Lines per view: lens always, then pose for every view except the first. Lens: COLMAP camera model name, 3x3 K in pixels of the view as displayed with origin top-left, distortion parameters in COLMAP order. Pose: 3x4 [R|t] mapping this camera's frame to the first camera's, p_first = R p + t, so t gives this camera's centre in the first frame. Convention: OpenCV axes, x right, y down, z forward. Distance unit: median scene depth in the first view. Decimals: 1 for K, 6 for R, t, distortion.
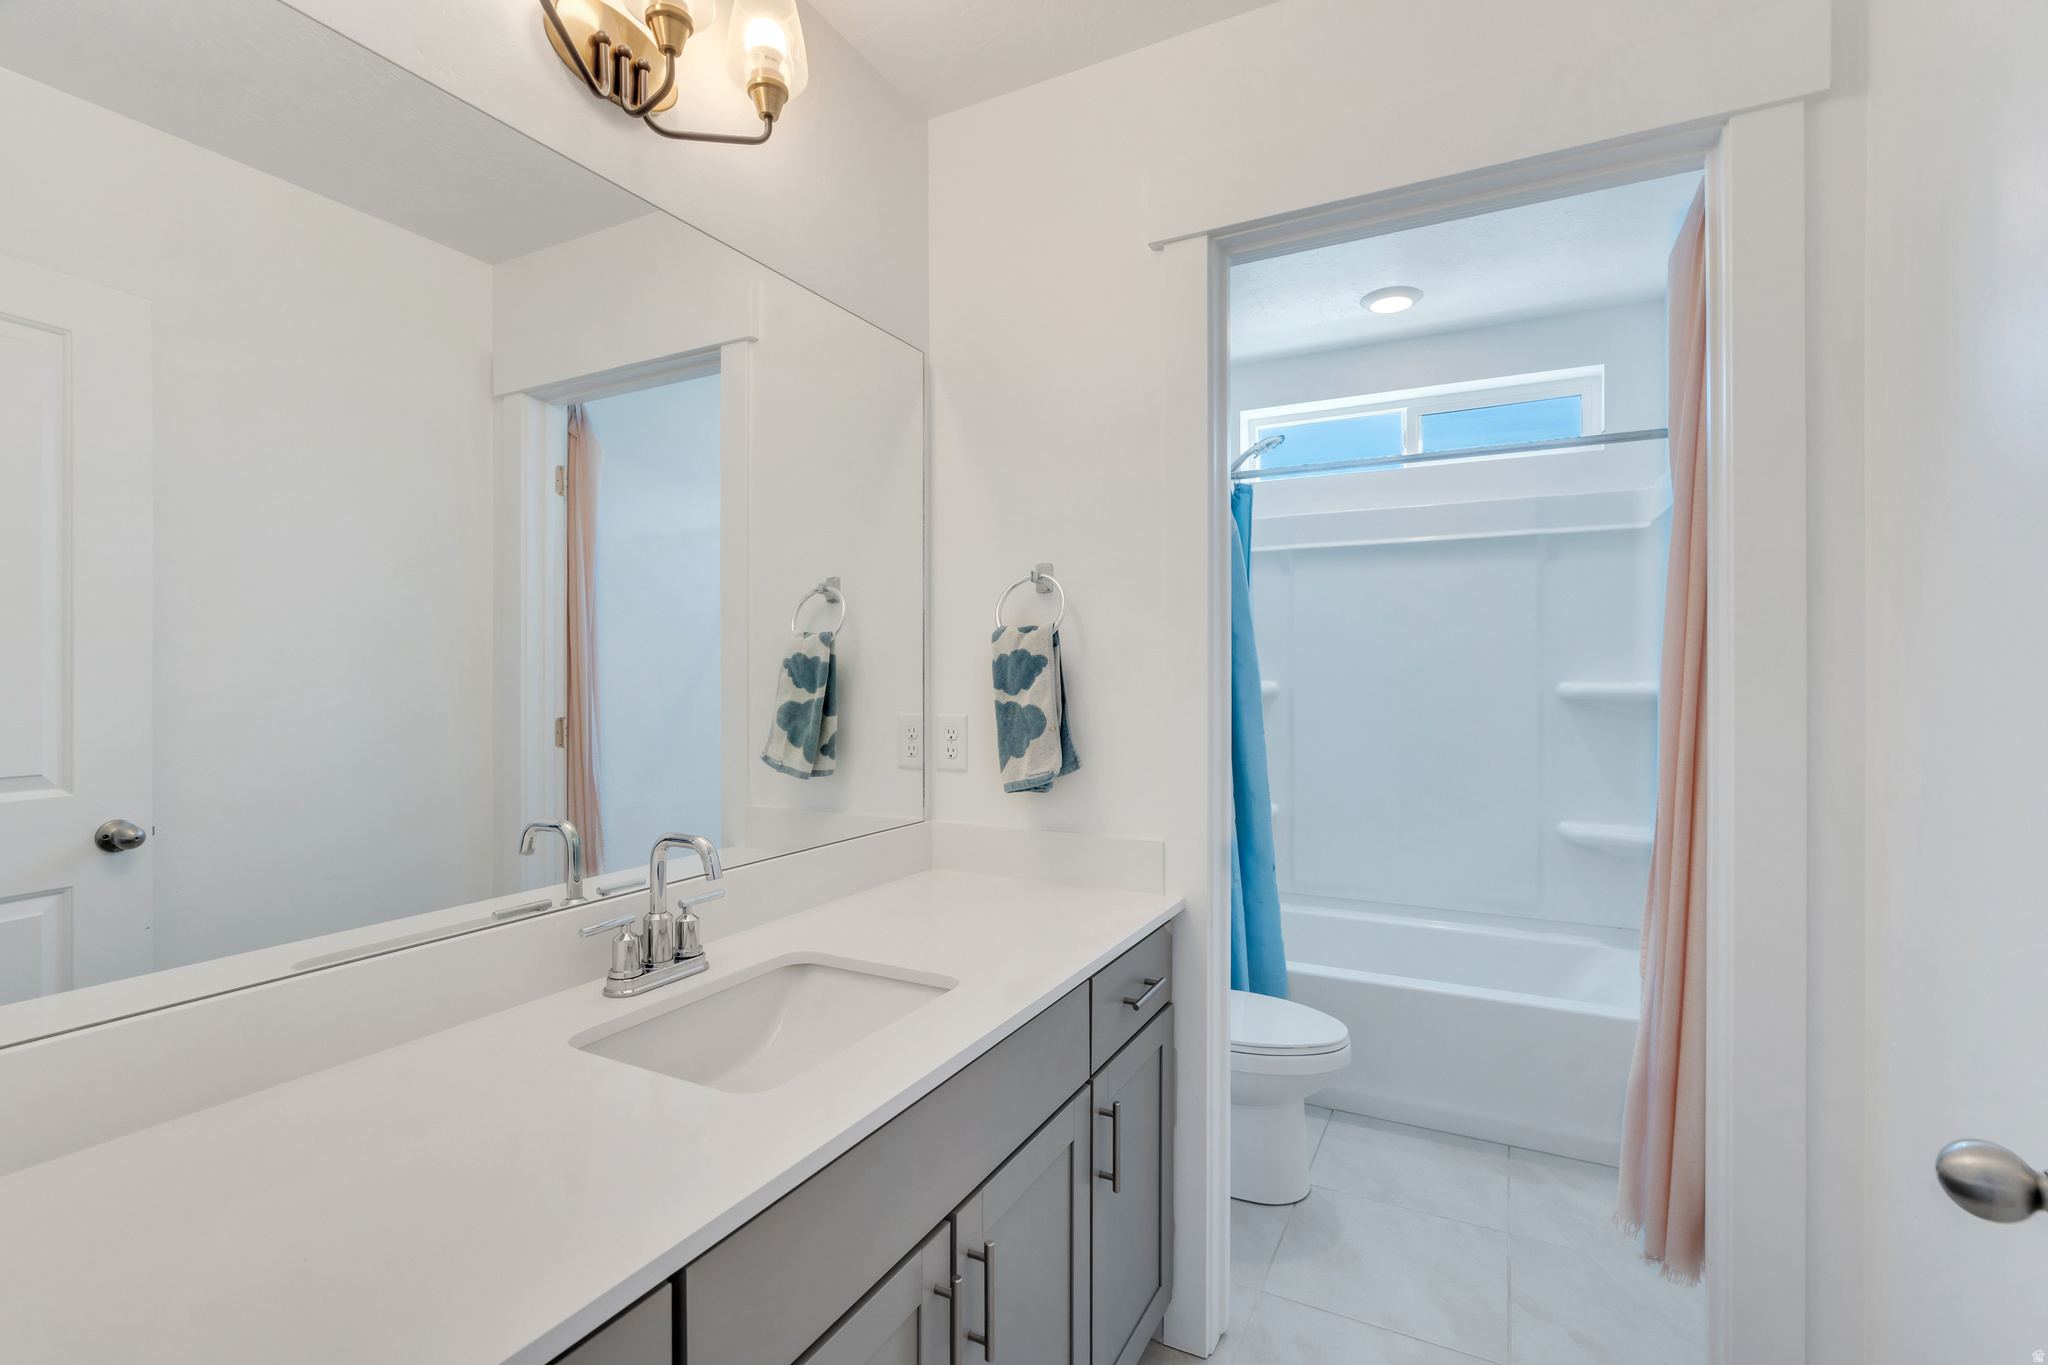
lens RADIAL K [[923.7, 0, 1039.6], [0, 923.7, 685.4], [0, 0, 1]] dist [-0.008684, 0.001315]
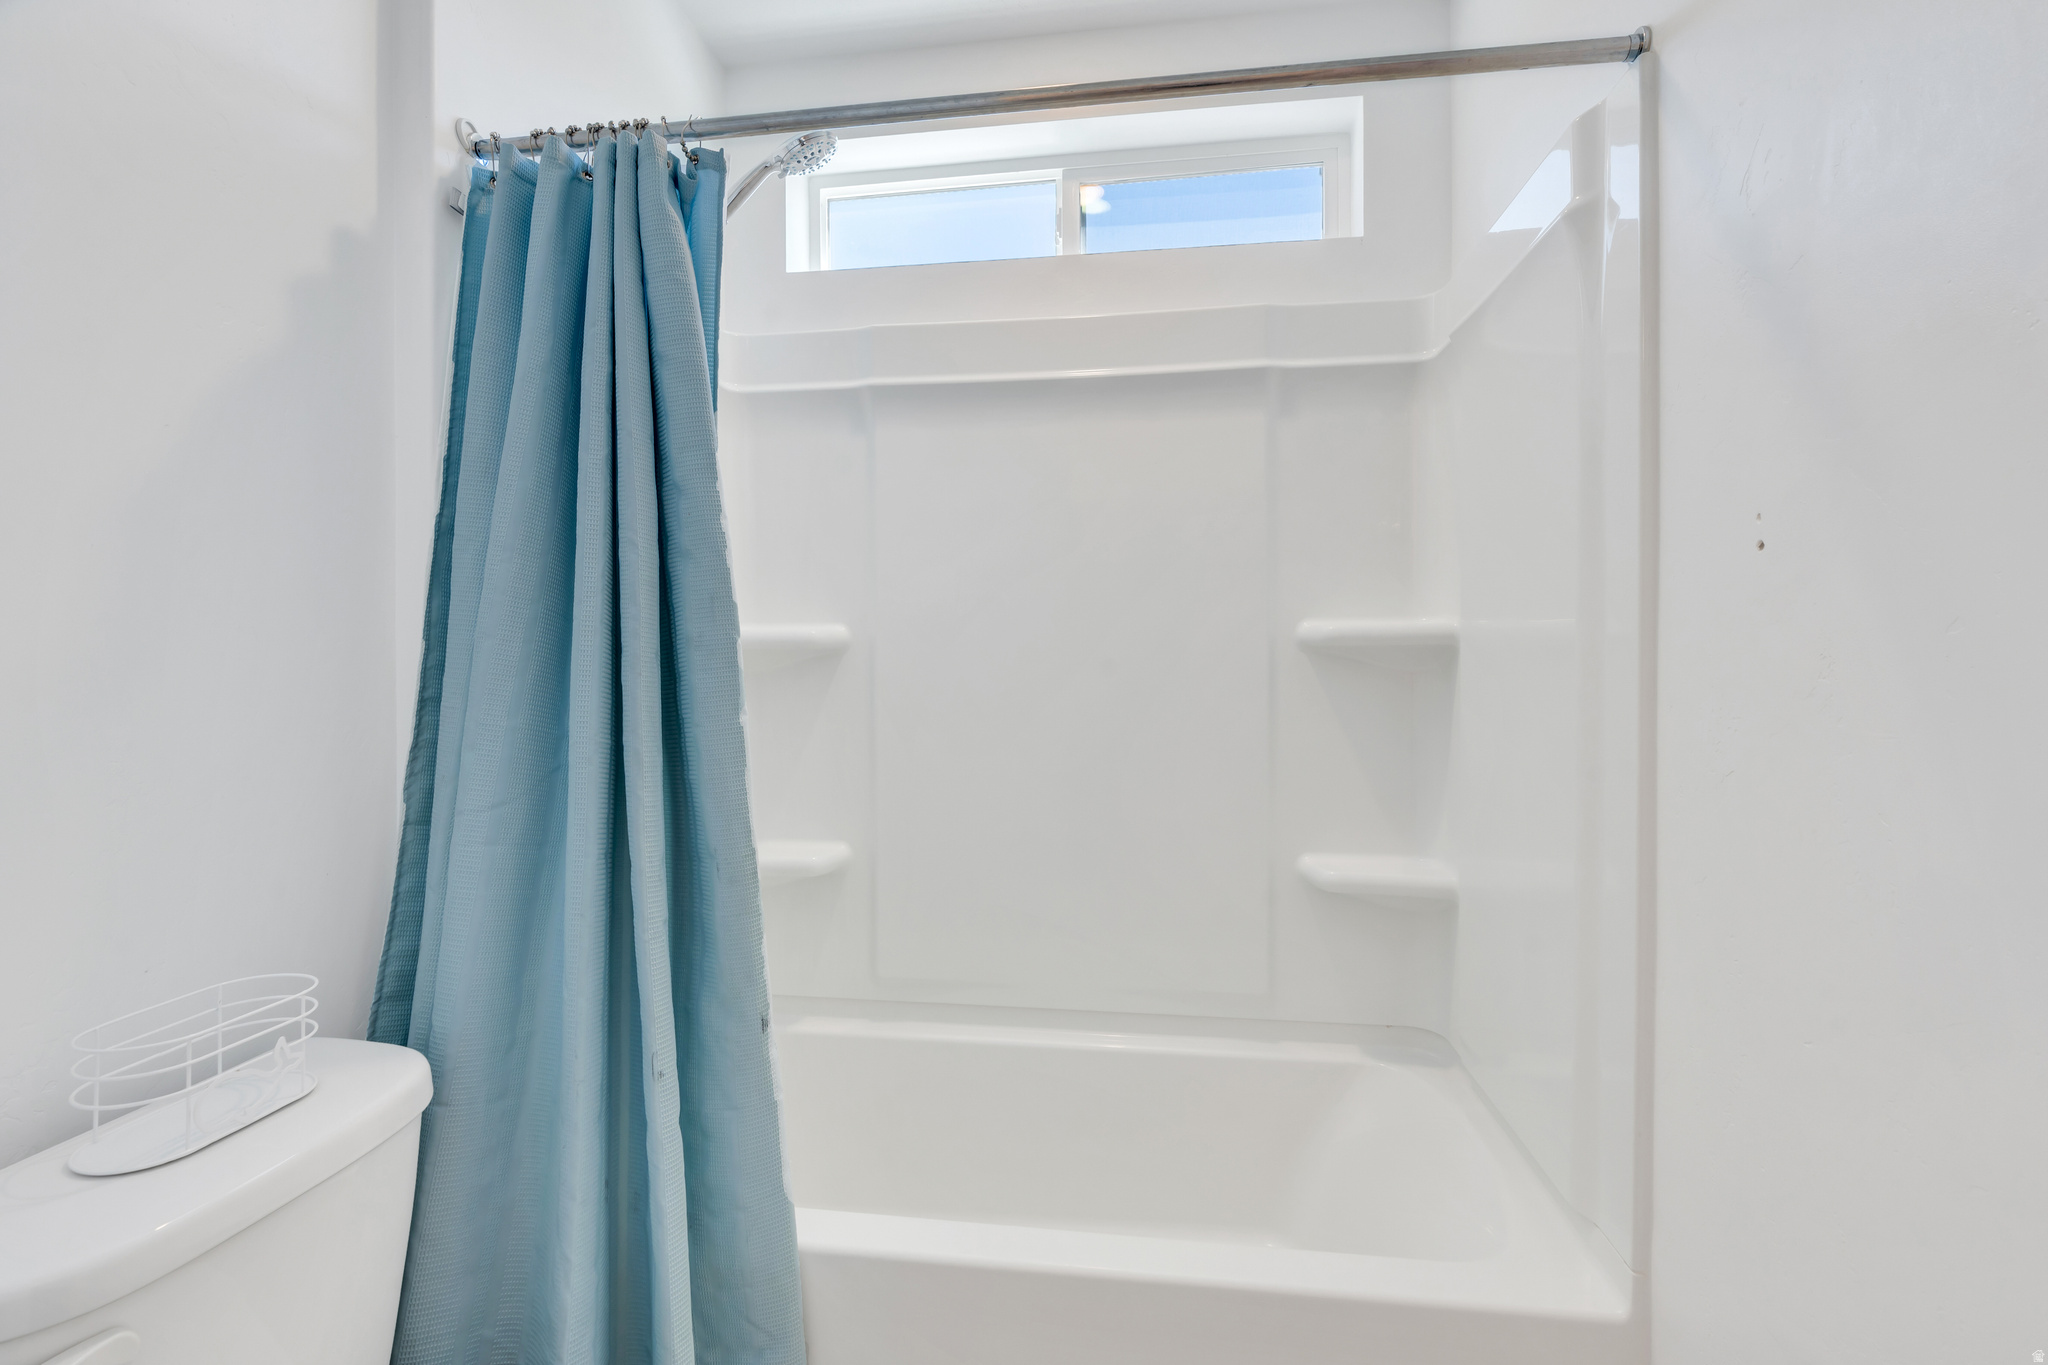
lens RADIAL K [[923.7, 0, 1020.7], [0, 923.7, 675.0], [0, 0, 1]] dist [-0.008684, 0.001315]
pose [[0.949710, -0.004167, 0.313103, 0.207227], [0.002714, 0.999983, 0.005077, 0.028991], [-0.313119, -0.003972, 0.949706, 0.491076]]
